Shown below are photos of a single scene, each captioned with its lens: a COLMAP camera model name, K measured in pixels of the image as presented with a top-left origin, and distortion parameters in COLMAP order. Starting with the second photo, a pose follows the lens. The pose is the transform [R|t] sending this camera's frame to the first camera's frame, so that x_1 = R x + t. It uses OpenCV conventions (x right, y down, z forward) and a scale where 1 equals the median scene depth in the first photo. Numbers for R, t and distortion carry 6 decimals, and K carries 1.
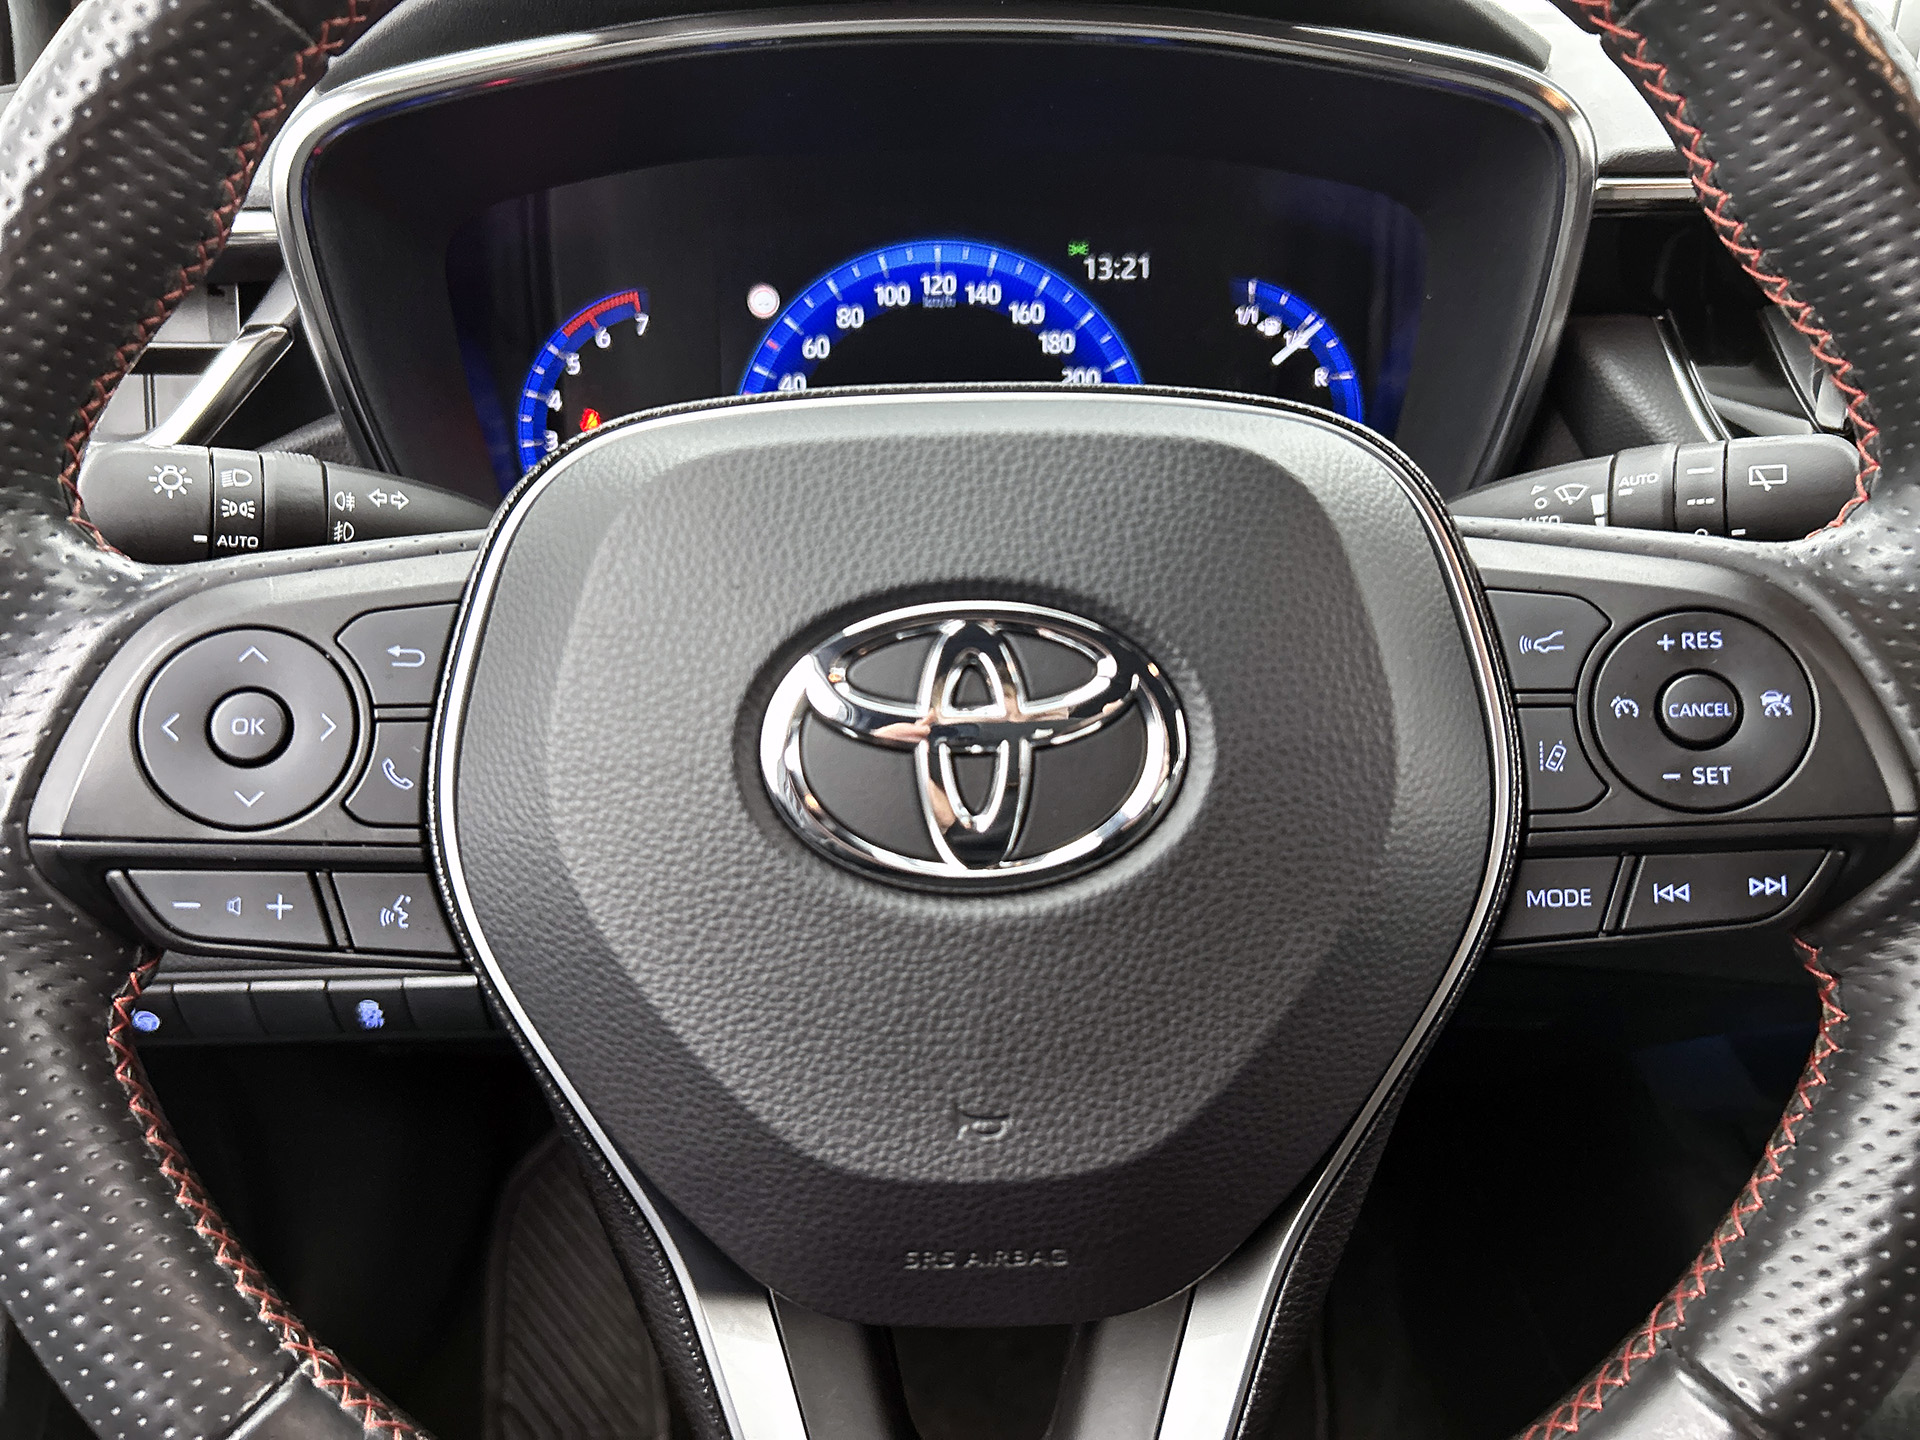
lens RADIAL K [[1465.4, 0, 957.9], [0, 1465.4, 738.6], [0, 0, 1]] dist [0.009315, -0.032800]
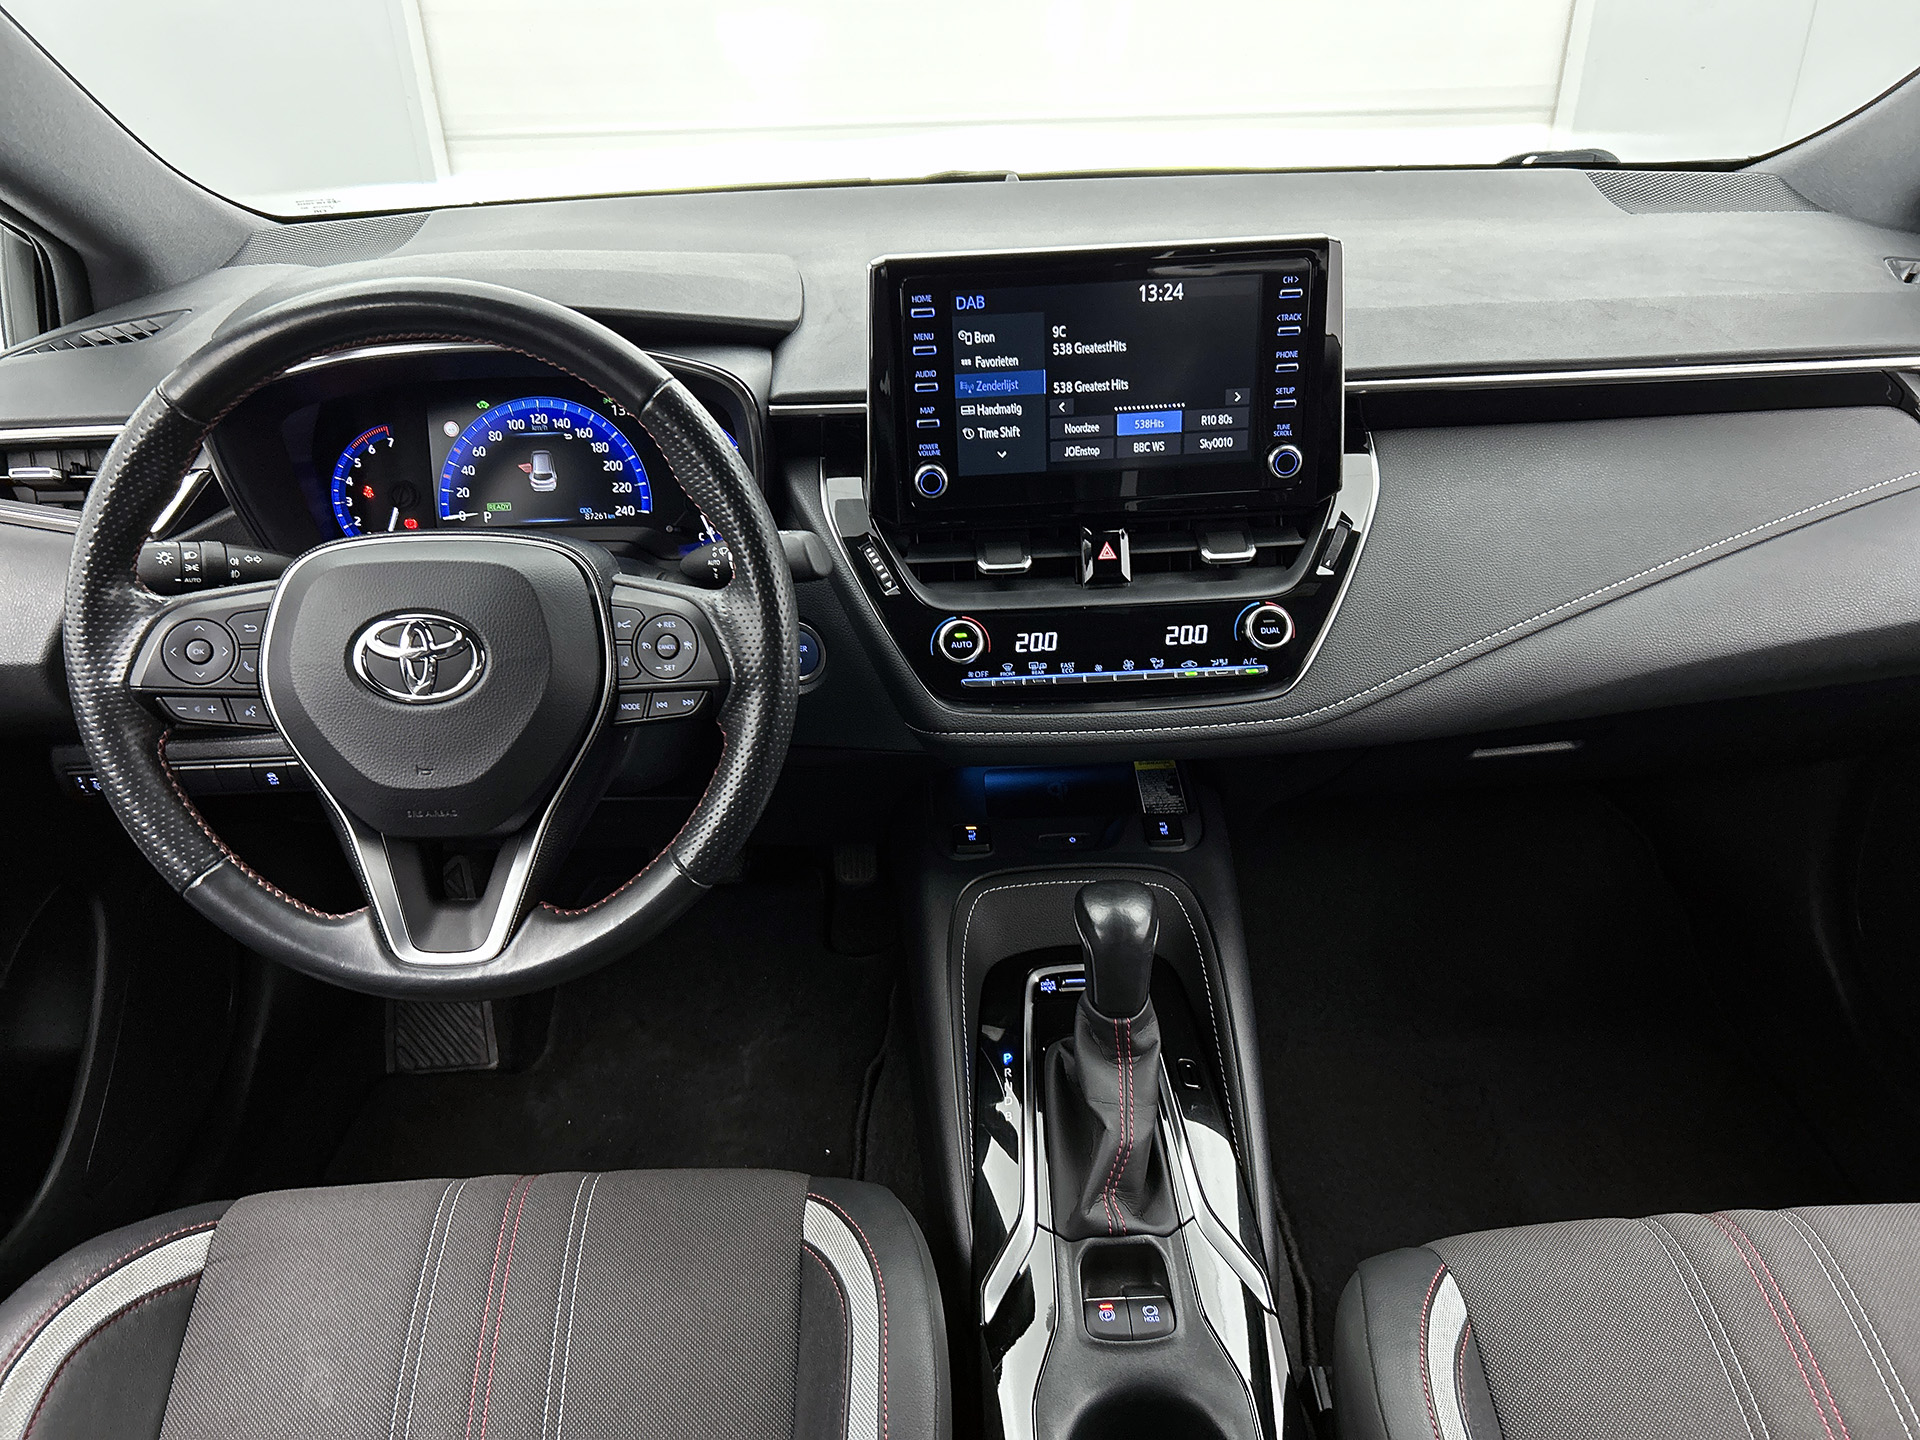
lens RADIAL K [[1465.4, 0, 936.8], [0, 1465.4, 783.6], [0, 0, 1]] dist [0.009315, -0.032800]
pose [[0.999900, 0.002460, -0.013904, 0.568484], [-0.000858, 0.993466, 0.114127, -0.043320], [0.014094, -0.114103, 0.993369, -1.059735]]
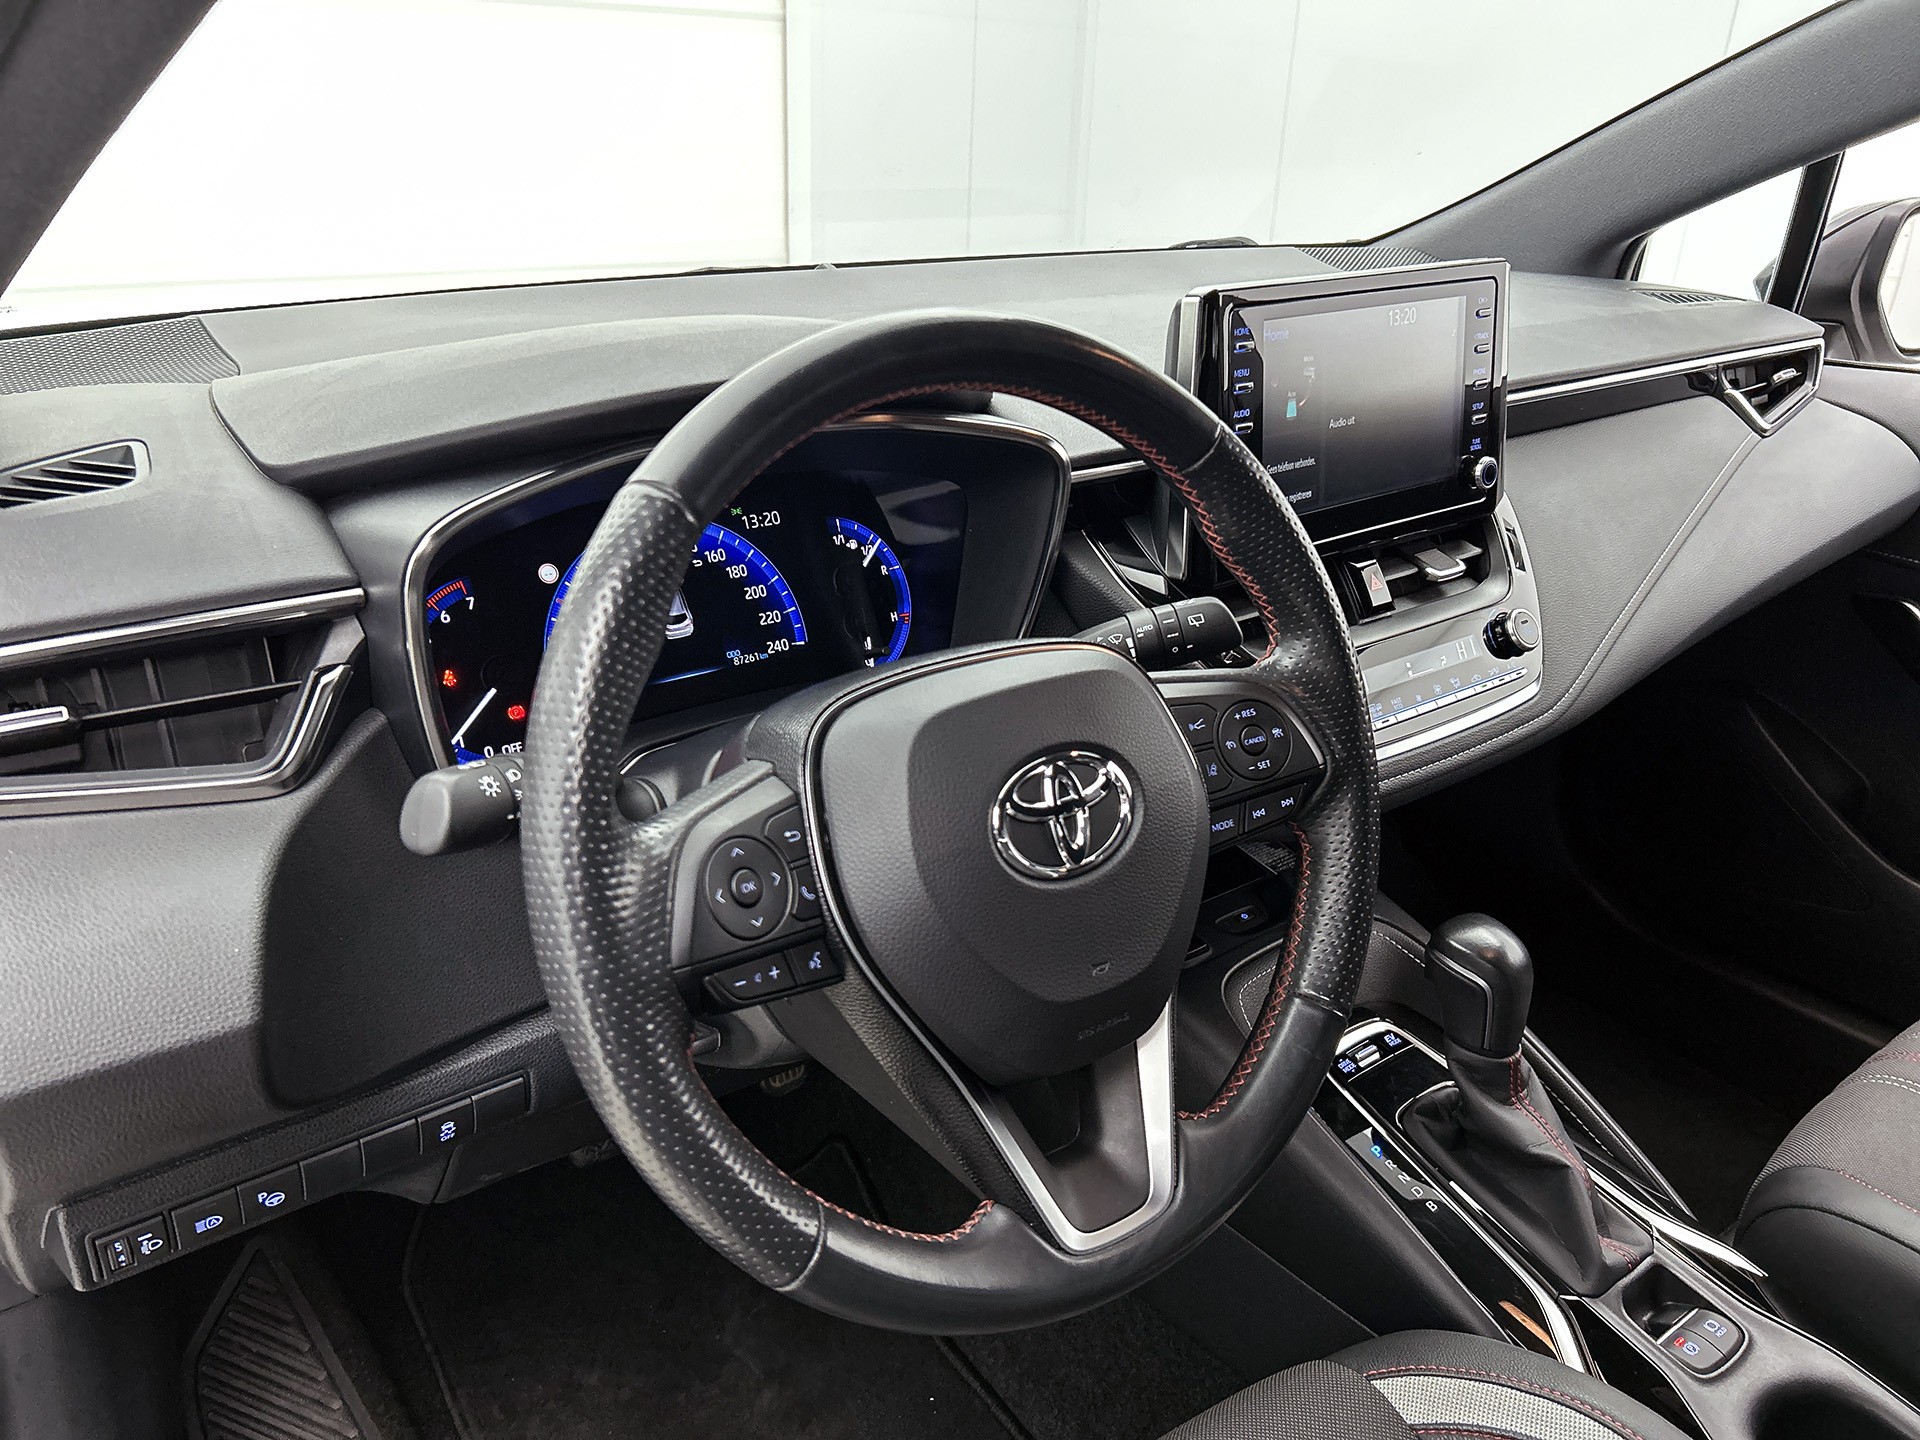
lens RADIAL K [[1465.4, 0, 944.9], [0, 1465.4, 730.0], [0, 0, 1]] dist [0.009315, -0.032800]
pose [[0.823781, -0.191337, 0.533643, -0.622599], [0.208647, 0.977578, 0.028422, -0.106491], [-0.527115, 0.087929, 0.845232, -0.419353]]
